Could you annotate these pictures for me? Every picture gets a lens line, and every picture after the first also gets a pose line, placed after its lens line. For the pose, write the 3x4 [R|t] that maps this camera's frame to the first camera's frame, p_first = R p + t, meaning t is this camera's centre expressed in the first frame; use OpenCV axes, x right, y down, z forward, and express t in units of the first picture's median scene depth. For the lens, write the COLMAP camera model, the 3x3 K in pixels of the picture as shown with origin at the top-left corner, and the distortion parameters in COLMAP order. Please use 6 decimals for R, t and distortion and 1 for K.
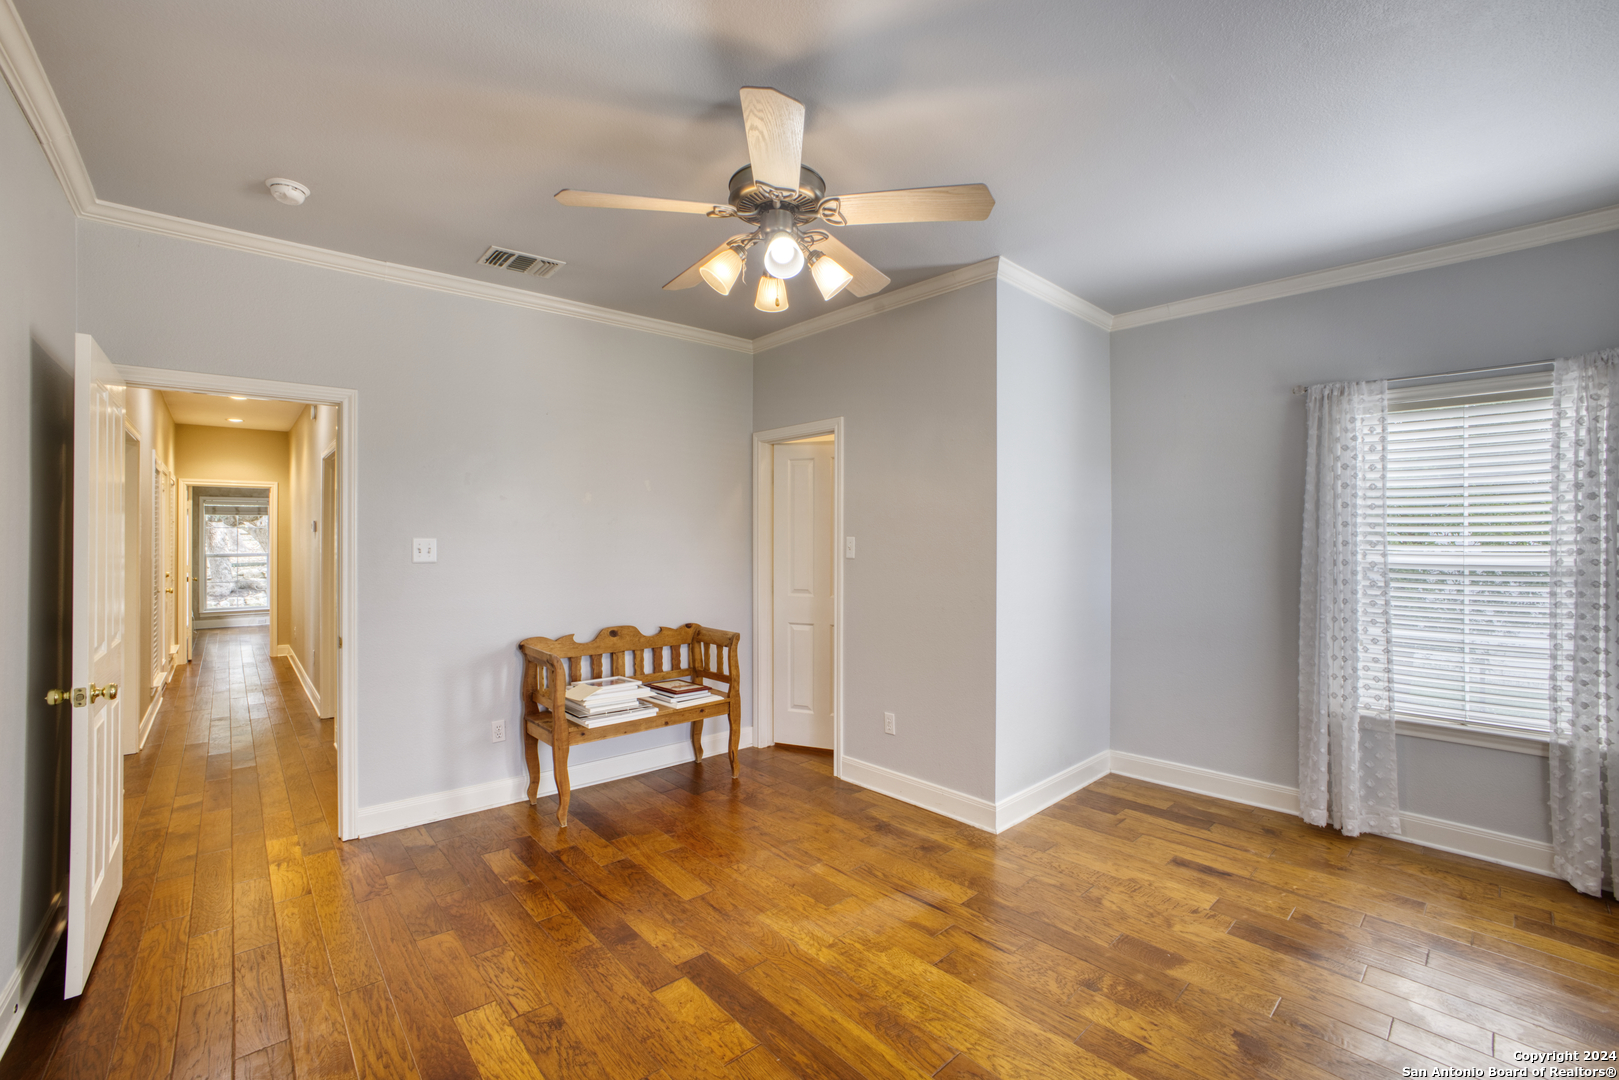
lens RADIAL K [[689.9, 0, 815.4], [0, 689.9, 535.1], [0, 0, 1]] dist [-0.095955, 0.023202]
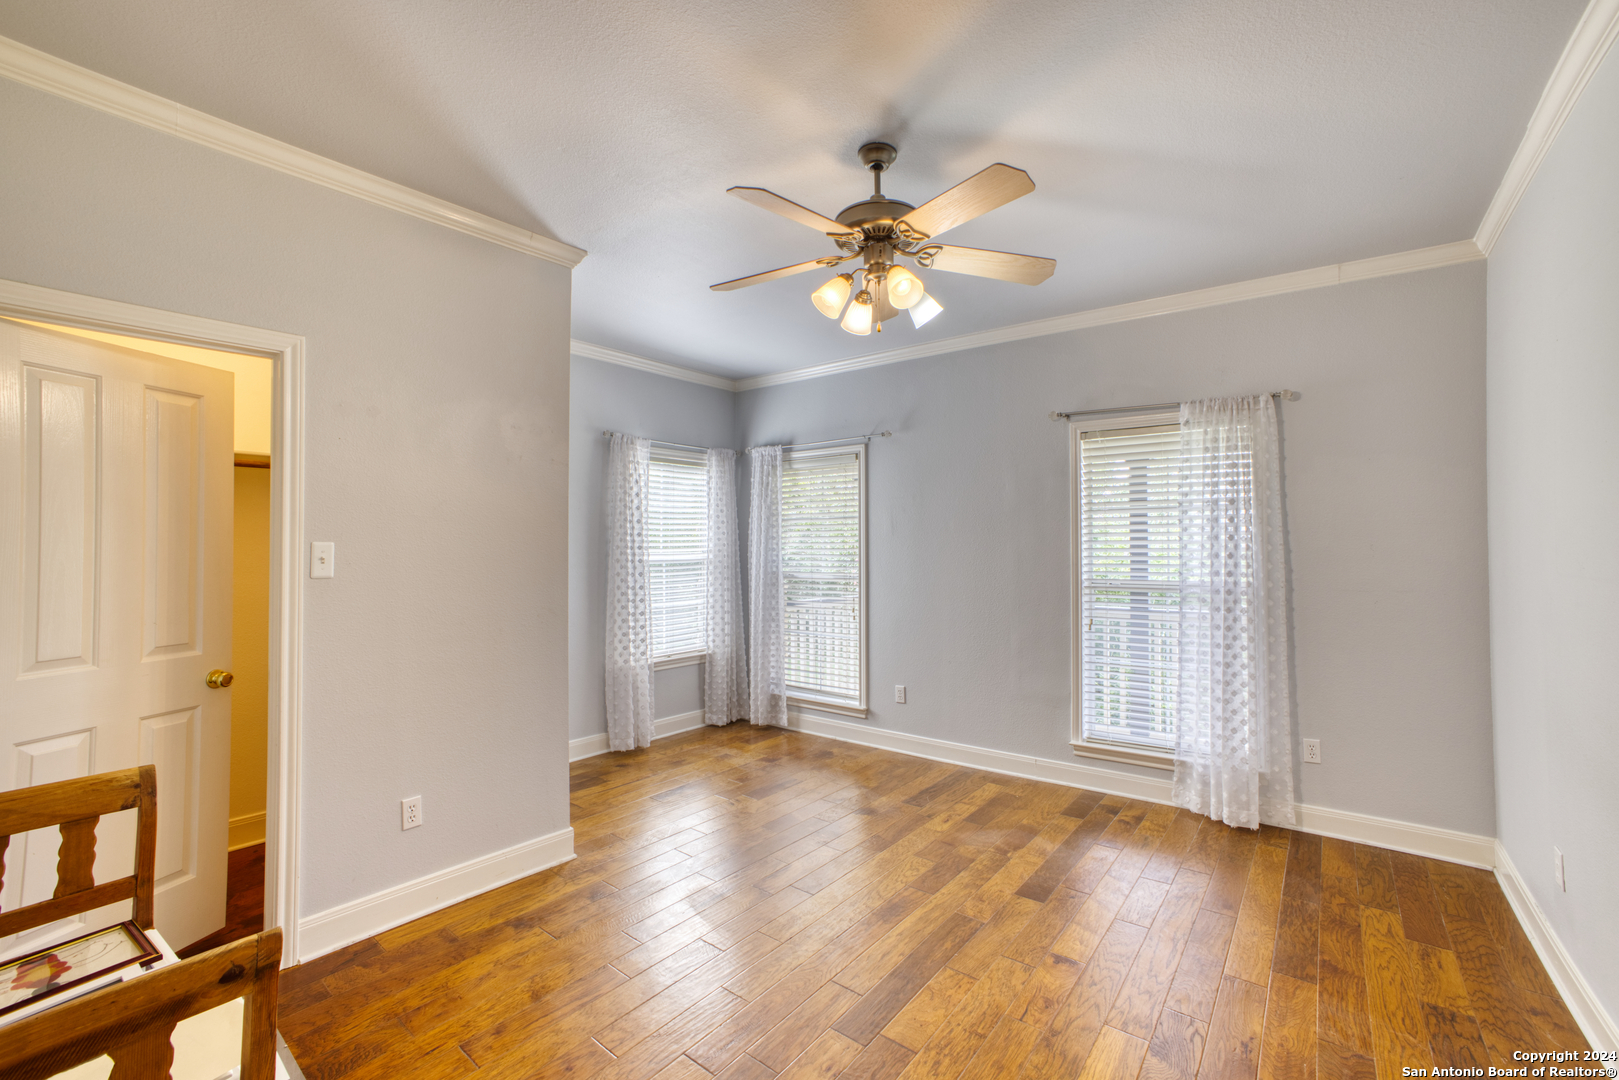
lens RADIAL K [[689.9, 0, 815.4], [0, 689.9, 535.1], [0, 0, 1]] dist [-0.095955, 0.023202]
pose [[-0.177715, 0.016168, 0.983949, -0.784168], [0.003528, 0.999869, -0.015792, 0.010960], [-0.984076, 0.000665, -0.177749, 0.919582]]
